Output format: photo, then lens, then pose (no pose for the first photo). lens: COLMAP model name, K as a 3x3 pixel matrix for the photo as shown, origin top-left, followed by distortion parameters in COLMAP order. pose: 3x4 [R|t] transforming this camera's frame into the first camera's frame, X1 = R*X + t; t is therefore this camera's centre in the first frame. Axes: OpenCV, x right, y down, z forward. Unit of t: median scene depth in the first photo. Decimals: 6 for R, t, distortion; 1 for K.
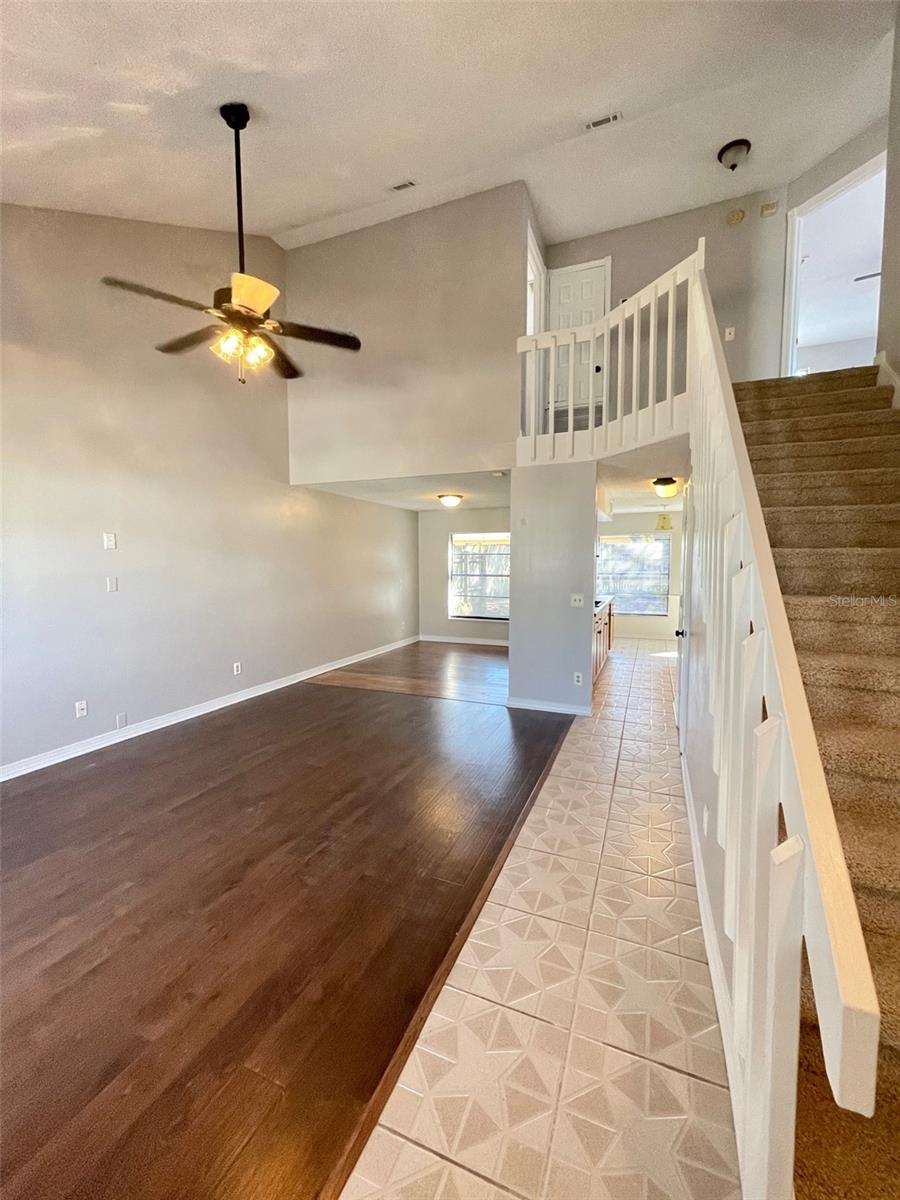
lens RADIAL K [[483.2, 0, 452.9], [0, 483.2, 597.5], [0, 0, 1]] dist [-0.020934, 0.016176]
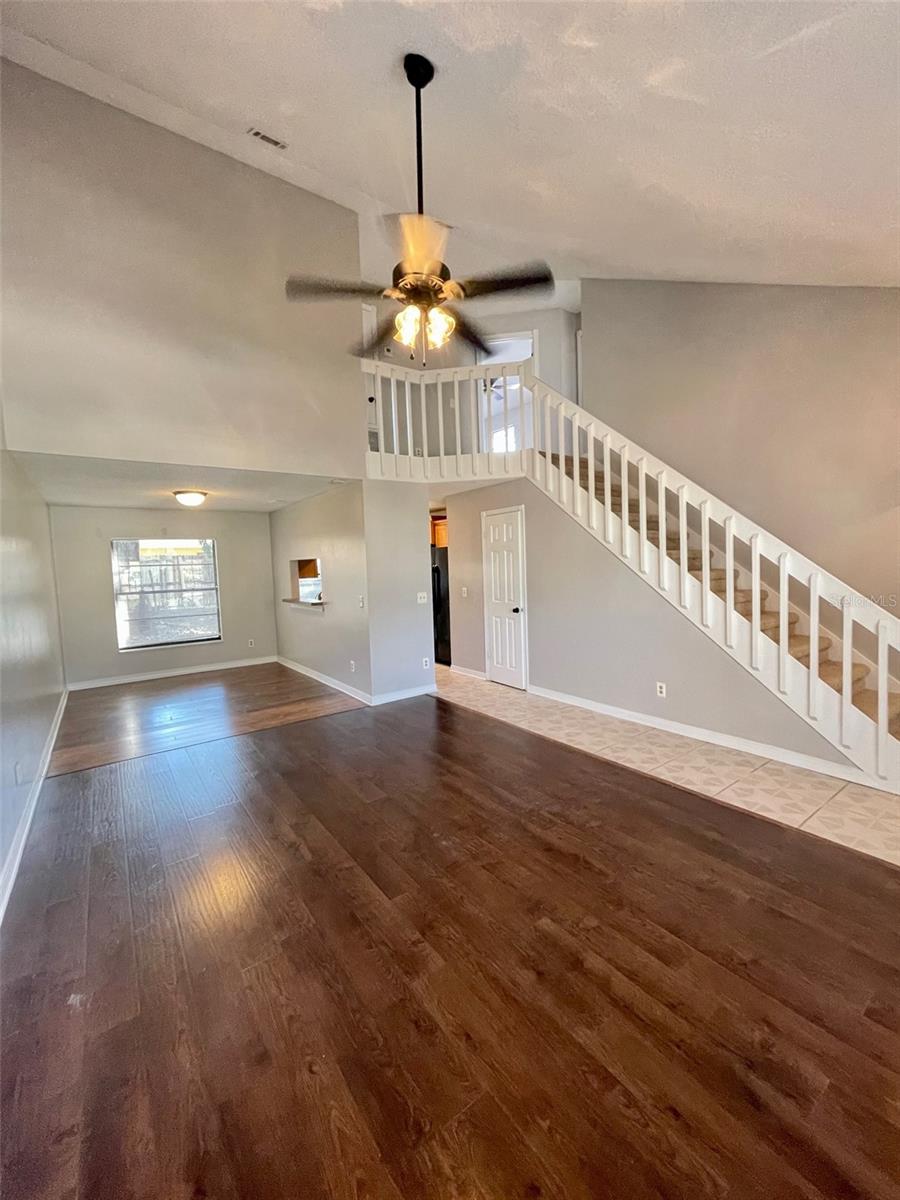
lens RADIAL K [[483.2, 0, 452.9], [0, 483.2, 597.5], [0, 0, 1]] dist [-0.020934, 0.016176]
pose [[0.523631, -0.074847, 0.848651, -1.214092], [0.098018, 0.994811, 0.027259, -0.034095], [-0.846288, 0.068909, 0.528250, 0.518763]]
